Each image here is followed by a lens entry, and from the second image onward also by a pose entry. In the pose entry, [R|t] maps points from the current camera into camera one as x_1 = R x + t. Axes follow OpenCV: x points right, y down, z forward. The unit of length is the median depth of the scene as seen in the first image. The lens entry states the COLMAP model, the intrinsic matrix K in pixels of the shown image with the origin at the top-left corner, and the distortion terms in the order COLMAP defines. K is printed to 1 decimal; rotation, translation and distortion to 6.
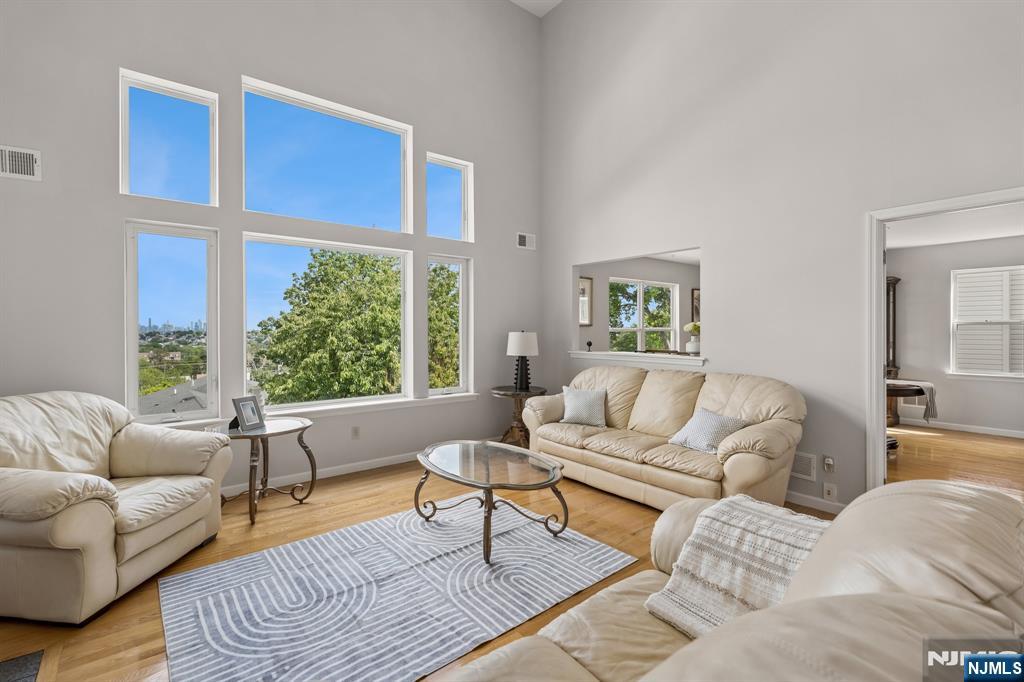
lens RADIAL K [[452.7, 0, 513.2], [0, 452.7, 317.6], [0, 0, 1]] dist [0.002233, 0.000361]
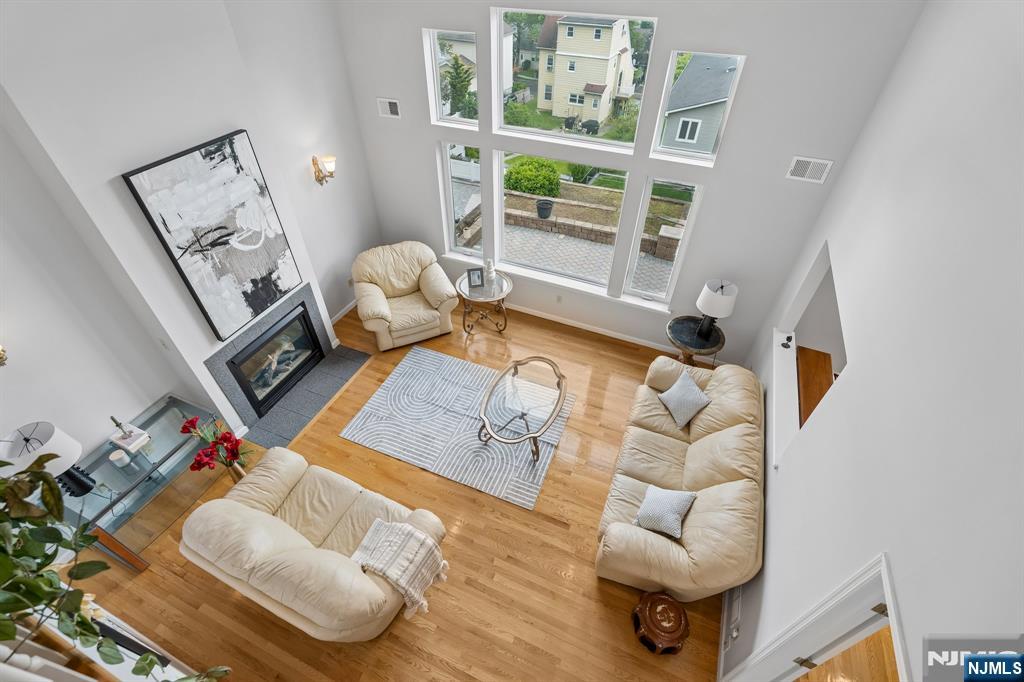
lens RADIAL K [[447.2, 0, 508.3], [0, 447.2, 331.0], [0, 0, 1]] dist [0.001349, 0.000114]
pose [[0.481256, 0.578279, -0.658776, 0.923629], [-0.005234, 0.753412, 0.657528, -0.984989], [0.876564, -0.312992, 0.365611, 0.569080]]
